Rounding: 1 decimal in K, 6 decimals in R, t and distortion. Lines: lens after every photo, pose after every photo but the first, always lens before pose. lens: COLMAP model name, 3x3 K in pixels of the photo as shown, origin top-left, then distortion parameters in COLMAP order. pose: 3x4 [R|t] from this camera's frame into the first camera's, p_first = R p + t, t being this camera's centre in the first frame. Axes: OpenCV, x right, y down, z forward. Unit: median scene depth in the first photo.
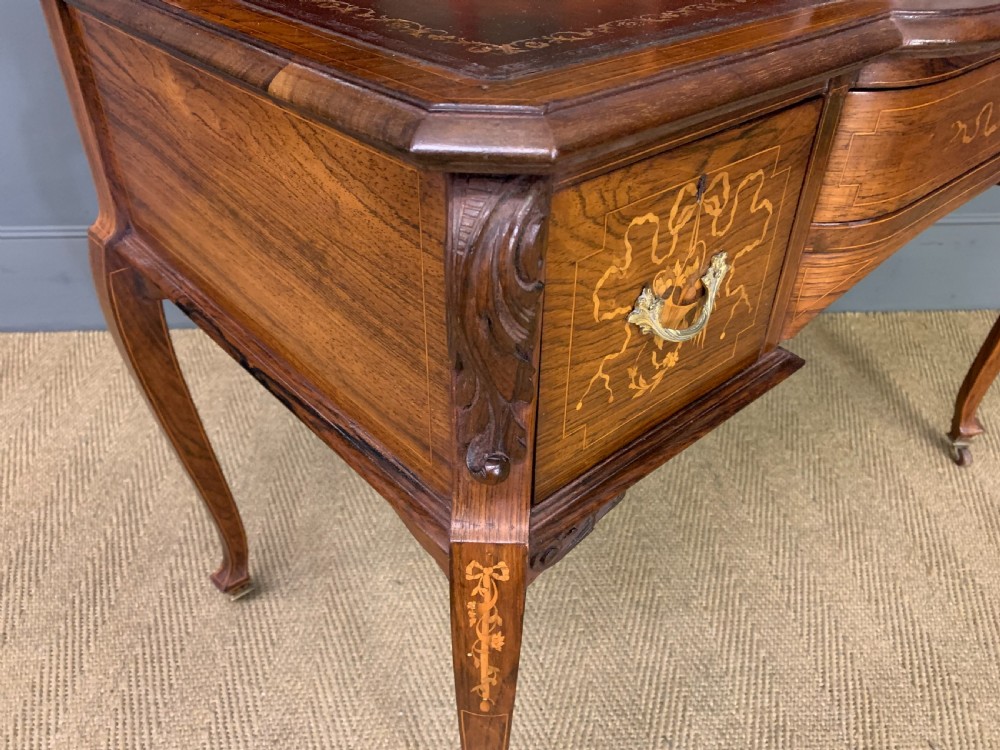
lens RADIAL K [[773.7, 0, 503.8], [0, 773.7, 378.5], [0, 0, 1]] dist [0.041412, -0.029949]
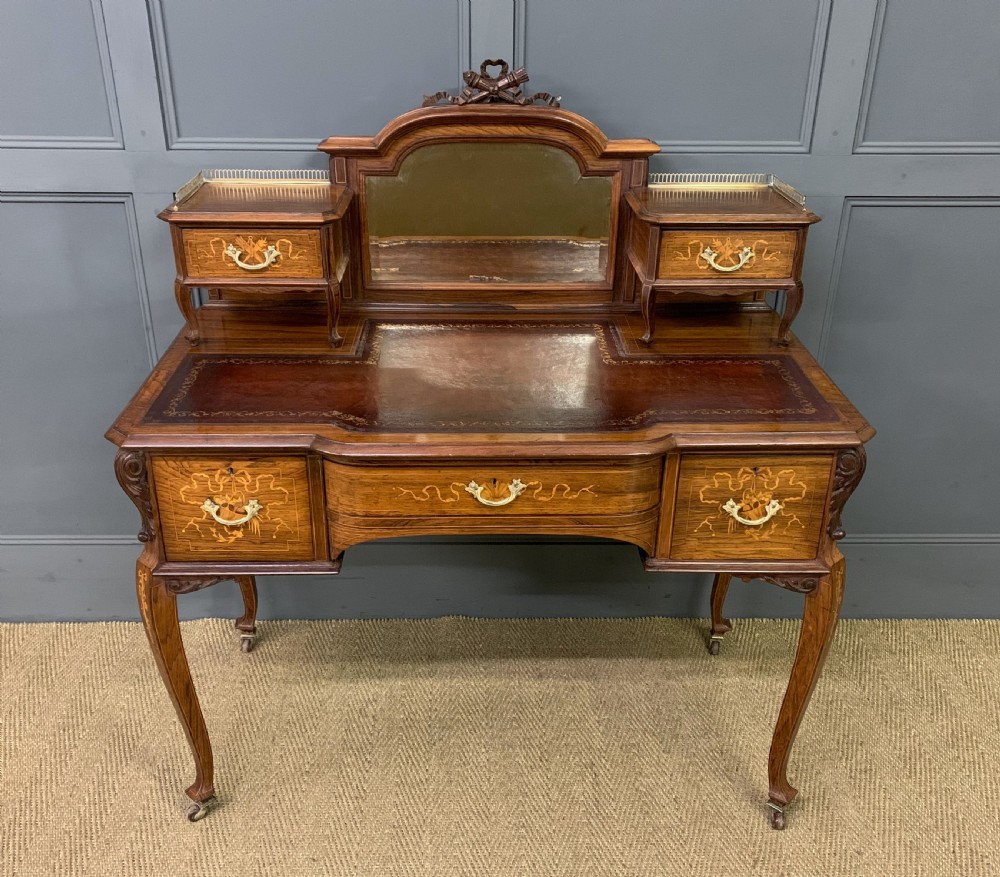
lens RADIAL K [[1003.4, 0, 495.3], [0, 1003.4, 445.8], [0, 0, 1]] dist [0.065341, -0.074040]
pose [[0.761113, 0.289432, -0.580463, 2.834617], [-0.384252, 0.922178, -0.044018, -0.494884], [0.522550, 0.256547, 0.813096, -1.393773]]
